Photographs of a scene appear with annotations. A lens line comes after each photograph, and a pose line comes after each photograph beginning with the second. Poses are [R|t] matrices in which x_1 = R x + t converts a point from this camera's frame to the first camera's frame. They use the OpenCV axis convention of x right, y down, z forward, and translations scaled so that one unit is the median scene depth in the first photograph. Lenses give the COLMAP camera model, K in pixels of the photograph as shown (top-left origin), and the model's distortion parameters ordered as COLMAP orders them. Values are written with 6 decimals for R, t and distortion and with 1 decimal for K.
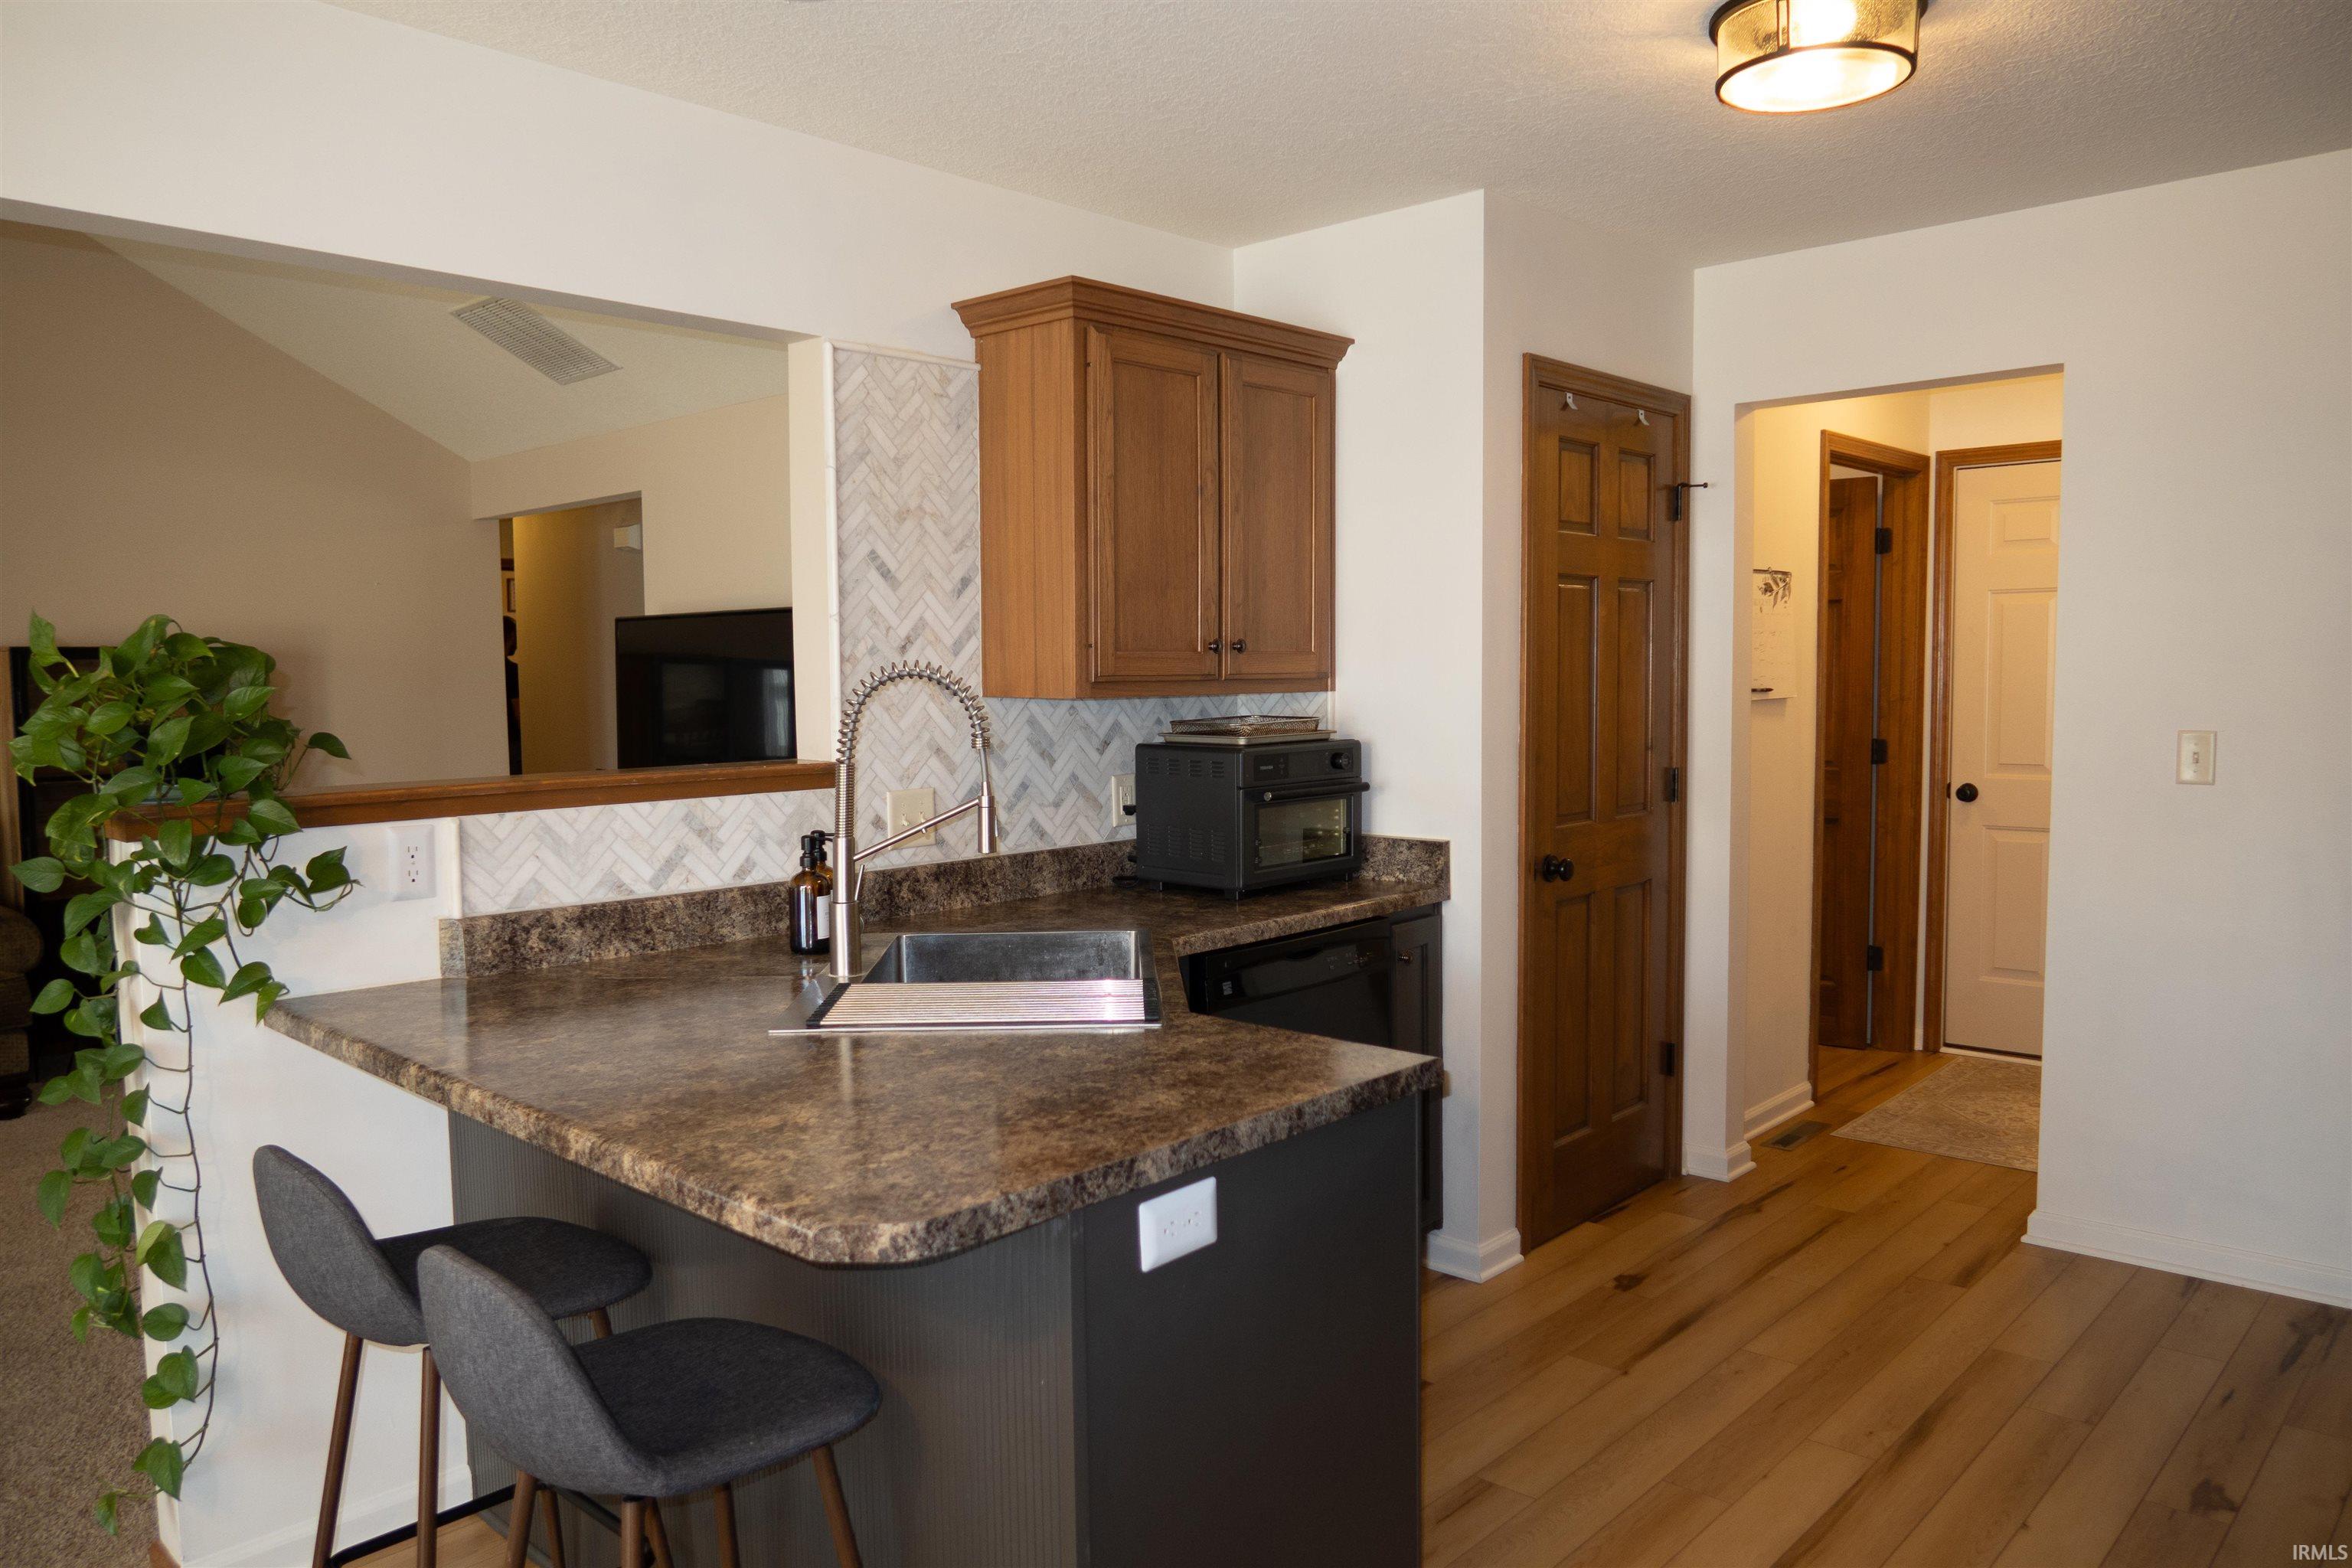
lens RADIAL K [[1617.5, 0, 1173.6], [0, 1617.5, 792.9], [0, 0, 1]] dist [-0.021626, 0.003566]
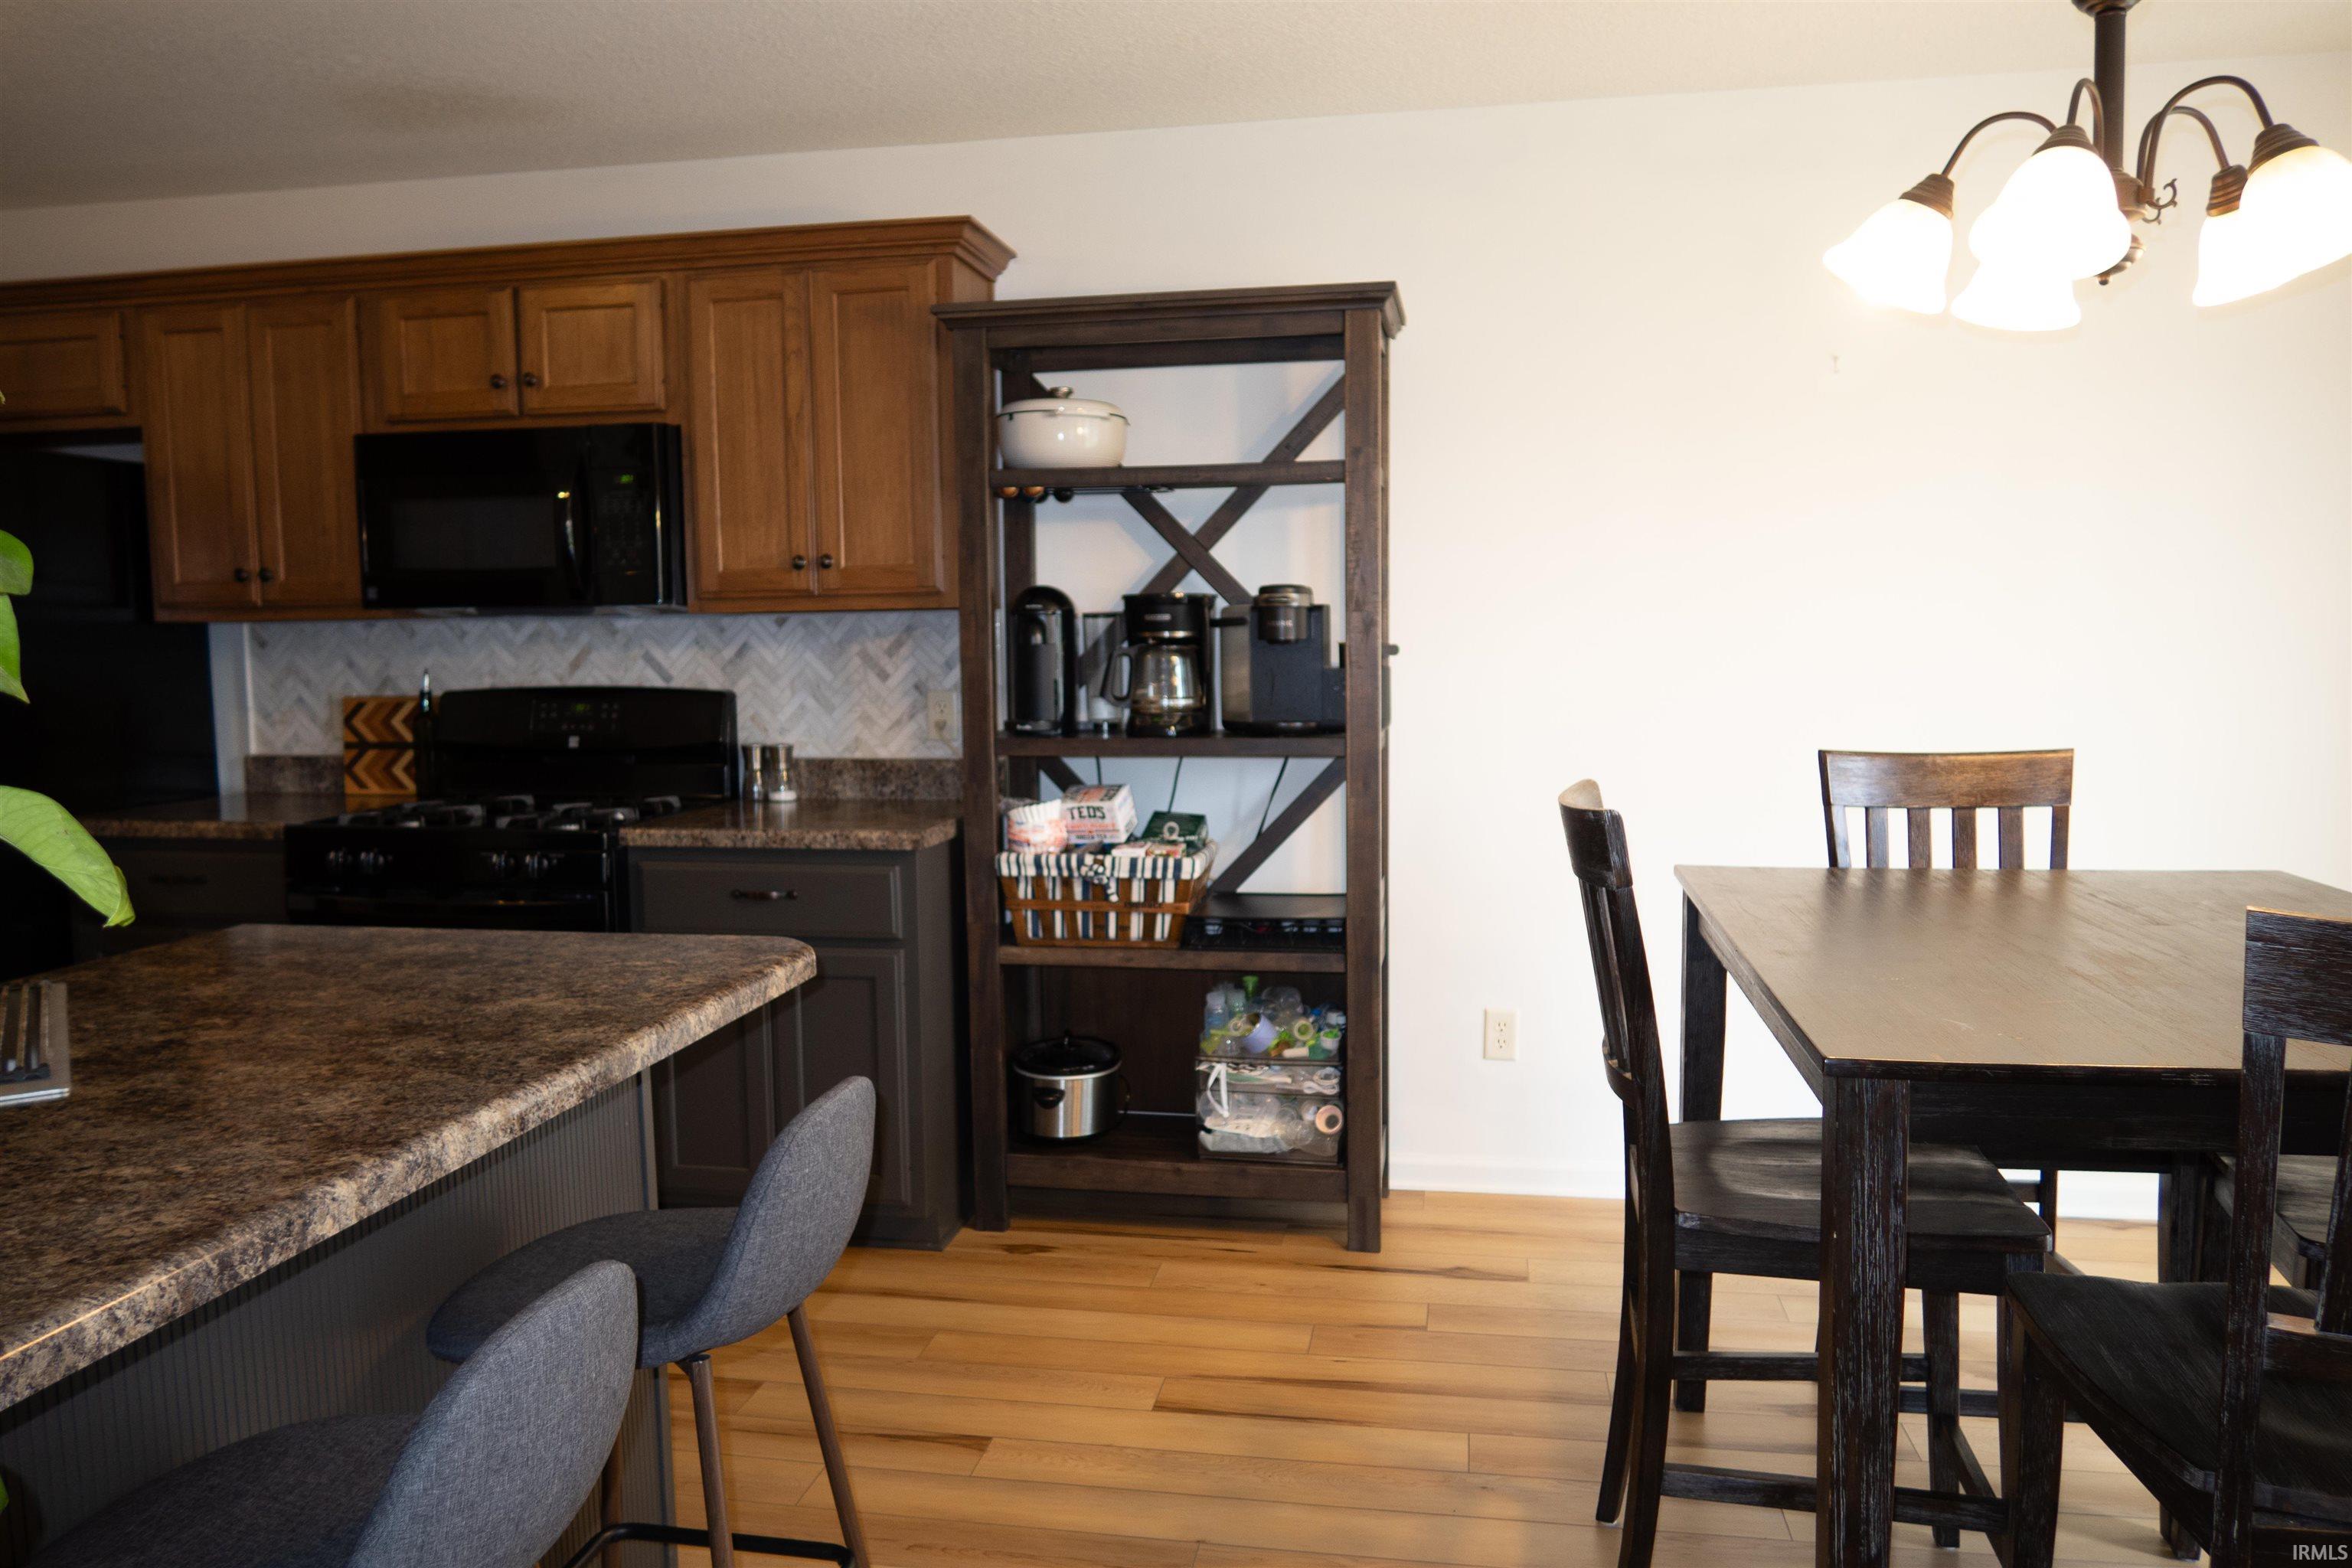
lens RADIAL K [[1628.8, 0, 1163.7], [0, 1628.8, 789.7], [0, 0, 1]] dist [-0.027373, 0.001880]
pose [[-0.534295, -0.064253, 0.842852, -1.027911], [0.076884, 0.989280, 0.124154, 0.000008], [-0.841794, 0.131137, -0.523627, 0.967813]]
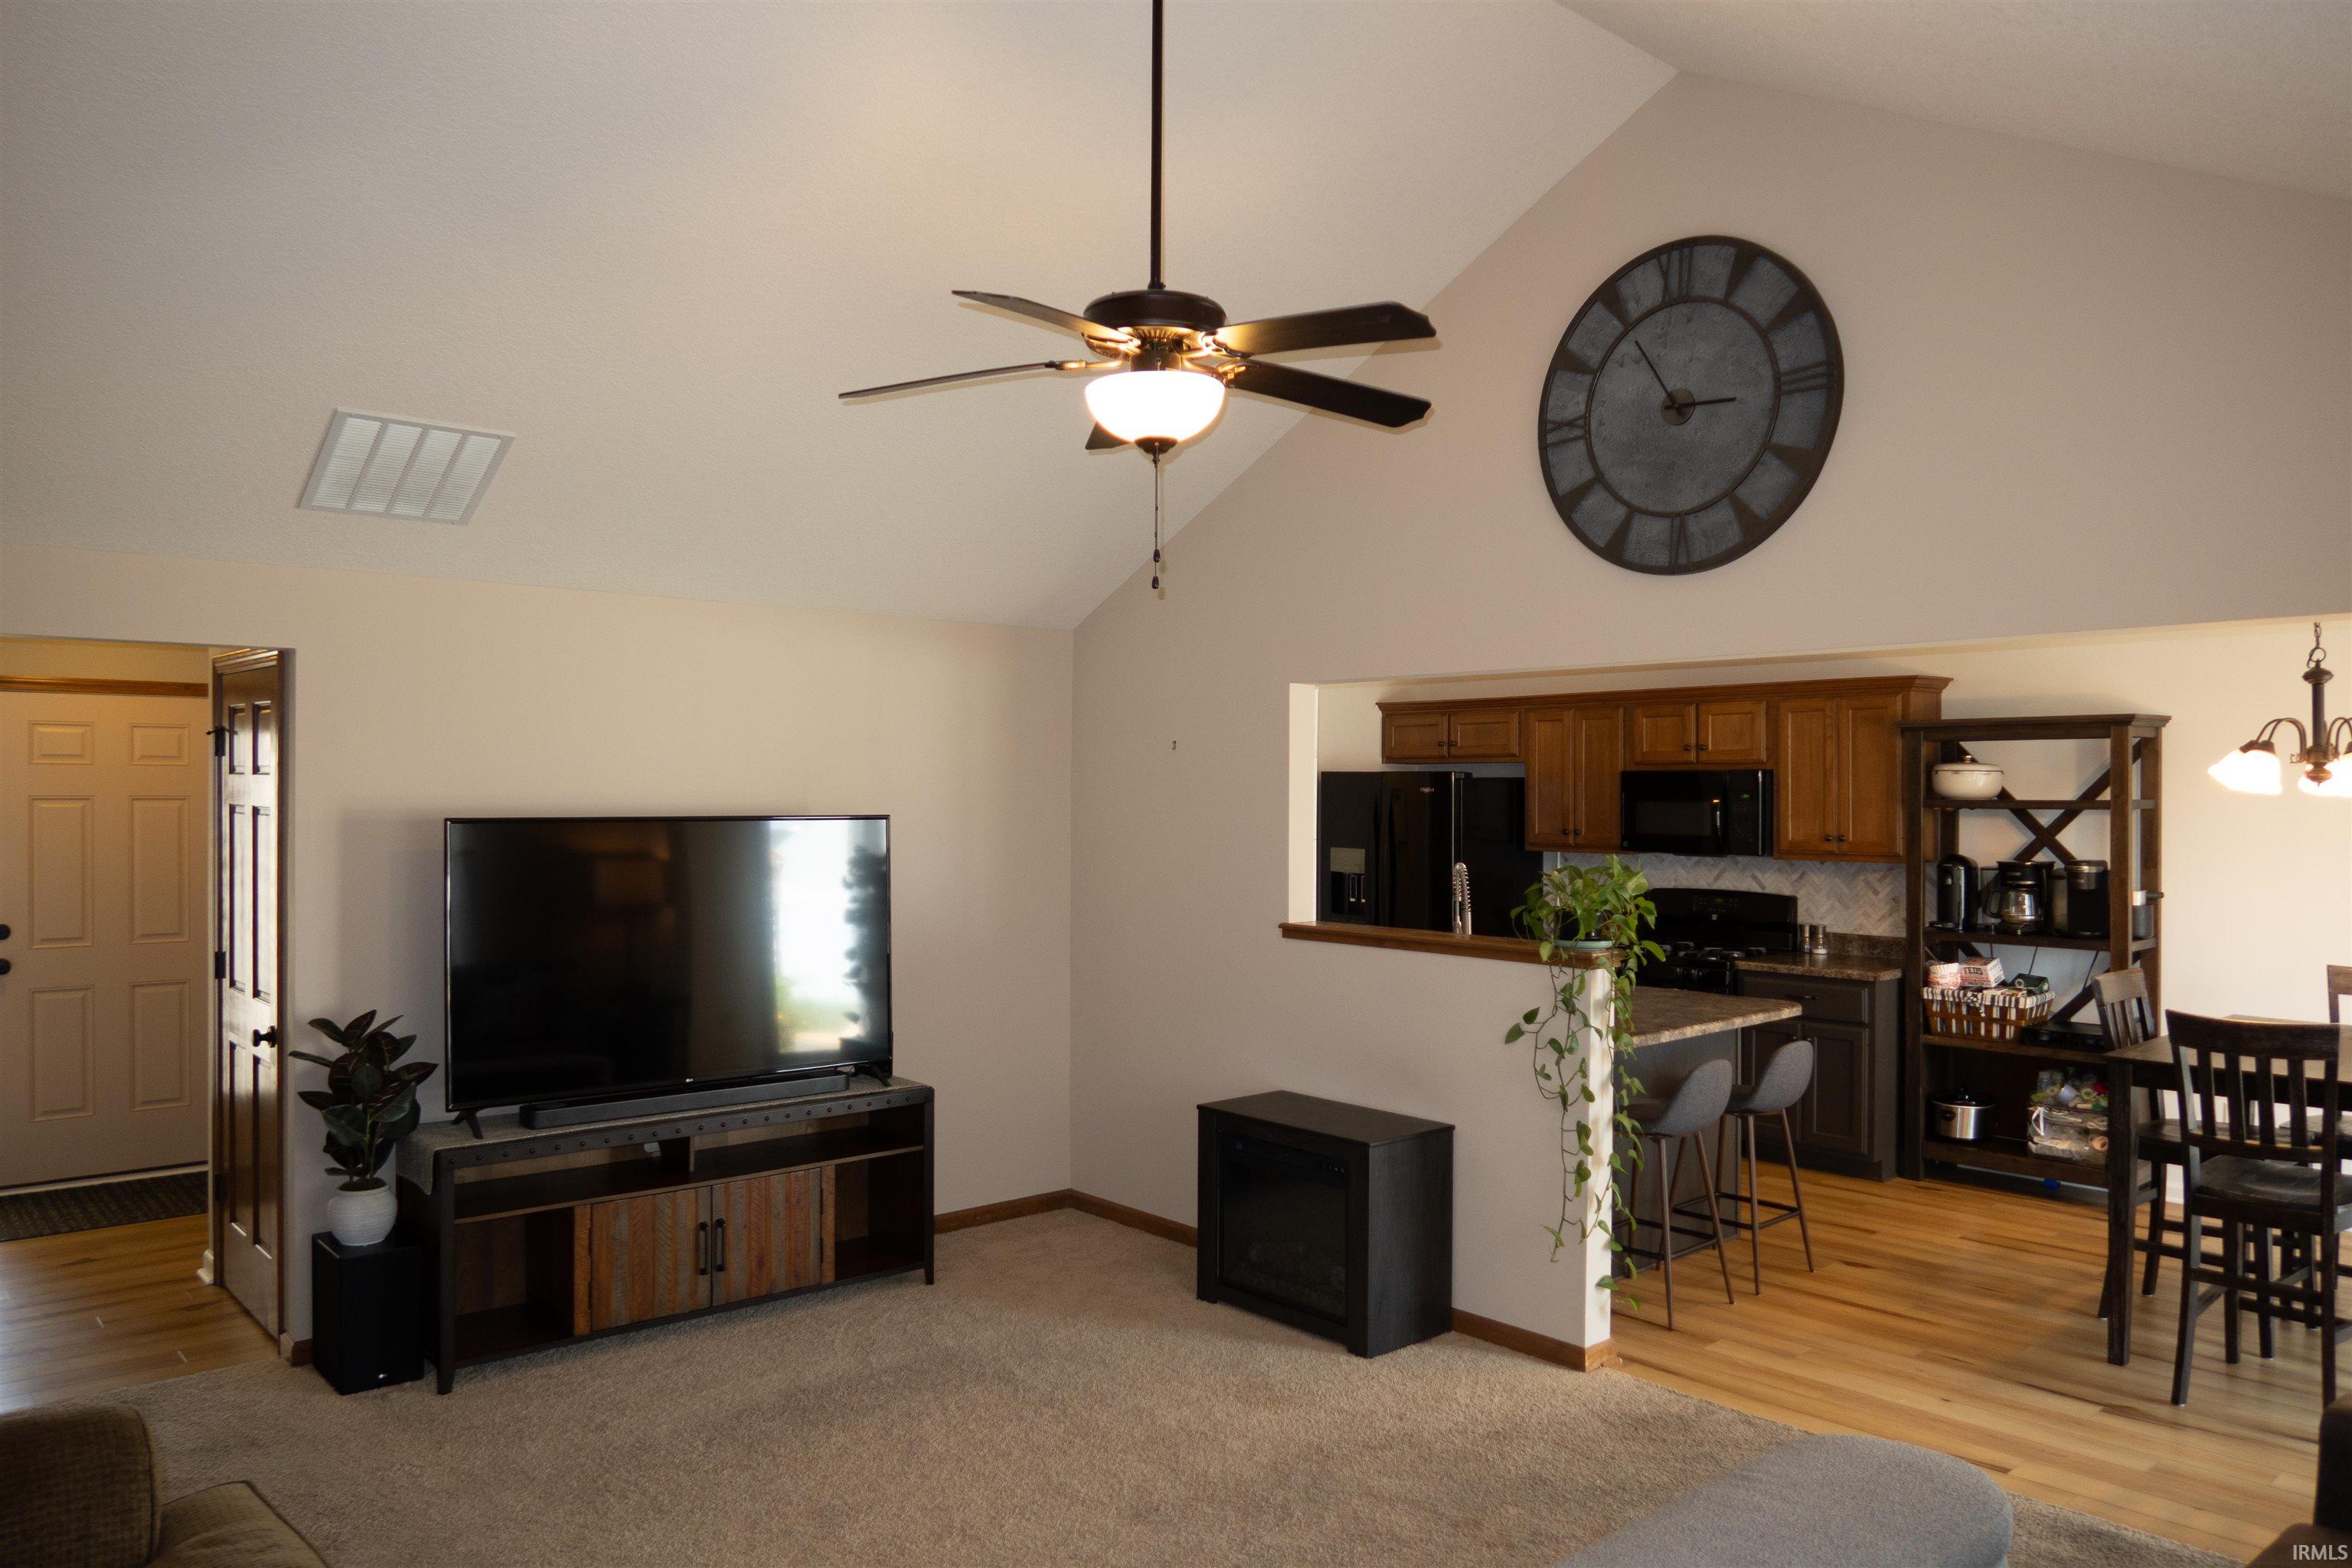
lens RADIAL K [[1628.8, 0, 1163.7], [0, 1628.8, 789.7], [0, 0, 1]] dist [-0.027373, 0.001880]
pose [[0.102784, 0.008317, 0.994669, -3.485061], [0.068114, 0.997559, -0.015380, -0.251129], [-0.992369, 0.069332, 0.101967, 1.538005]]
